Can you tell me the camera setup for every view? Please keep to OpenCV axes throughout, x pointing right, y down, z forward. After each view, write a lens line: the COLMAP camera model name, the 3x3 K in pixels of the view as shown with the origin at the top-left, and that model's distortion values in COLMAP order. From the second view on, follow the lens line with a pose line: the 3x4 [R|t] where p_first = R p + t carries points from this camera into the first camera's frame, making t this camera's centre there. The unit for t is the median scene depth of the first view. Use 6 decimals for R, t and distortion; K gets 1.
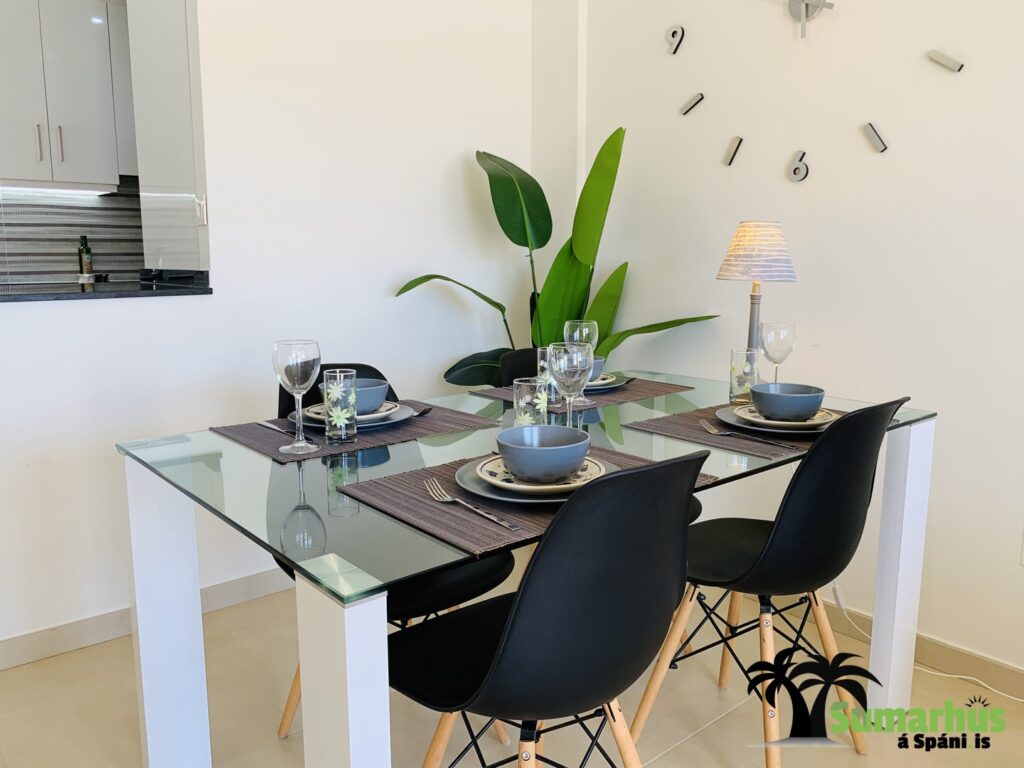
lens RADIAL K [[779.9, 0, 511.8], [0, 779.9, 376.8], [0, 0, 1]] dist [0.098345, -0.146852]
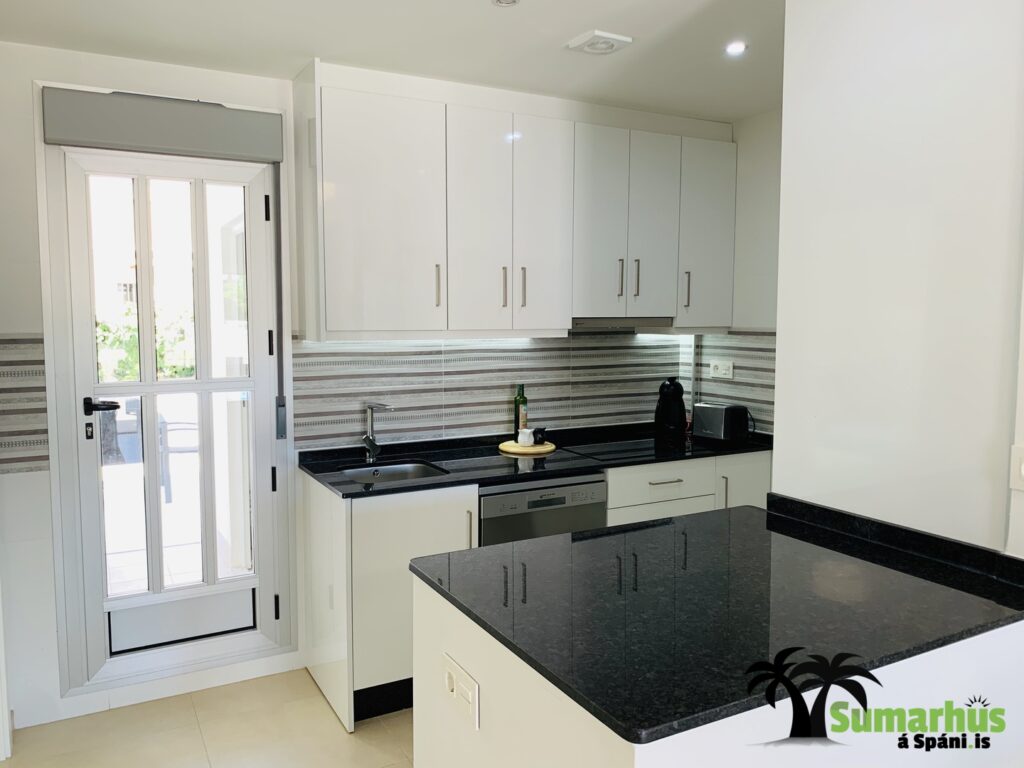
lens RADIAL K [[780.3, 0, 507.9], [0, 780.3, 379.8], [0, 0, 1]] dist [0.046630, -0.092692]
pose [[0.978392, 0.017221, -0.206041, -0.641681], [-0.031399, 0.997343, -0.065740, -0.213243], [0.204361, 0.070789, 0.976333, 0.264082]]
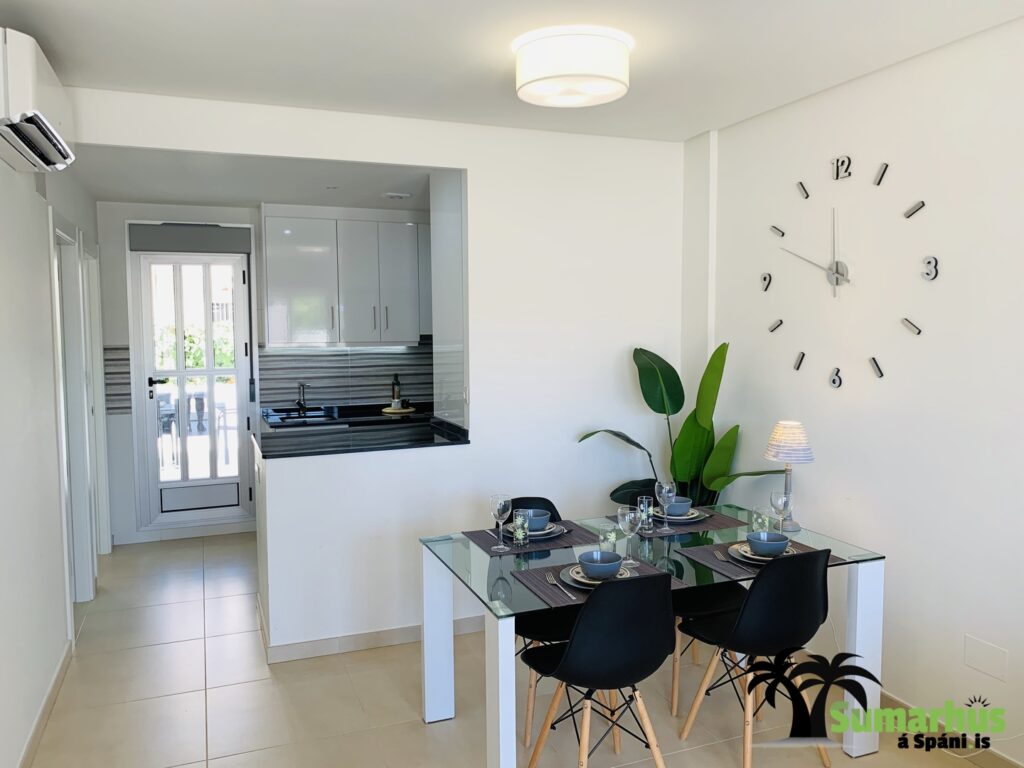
lens RADIAL K [[780.3, 0, 507.9], [0, 780.3, 379.8], [0, 0, 1]] dist [0.046630, -0.092692]
pose [[0.946380, 0.016444, -0.322637, 0.229114], [-0.042180, 0.996444, -0.072937, -0.114952], [0.320290, 0.082635, 0.943708, -0.545948]]
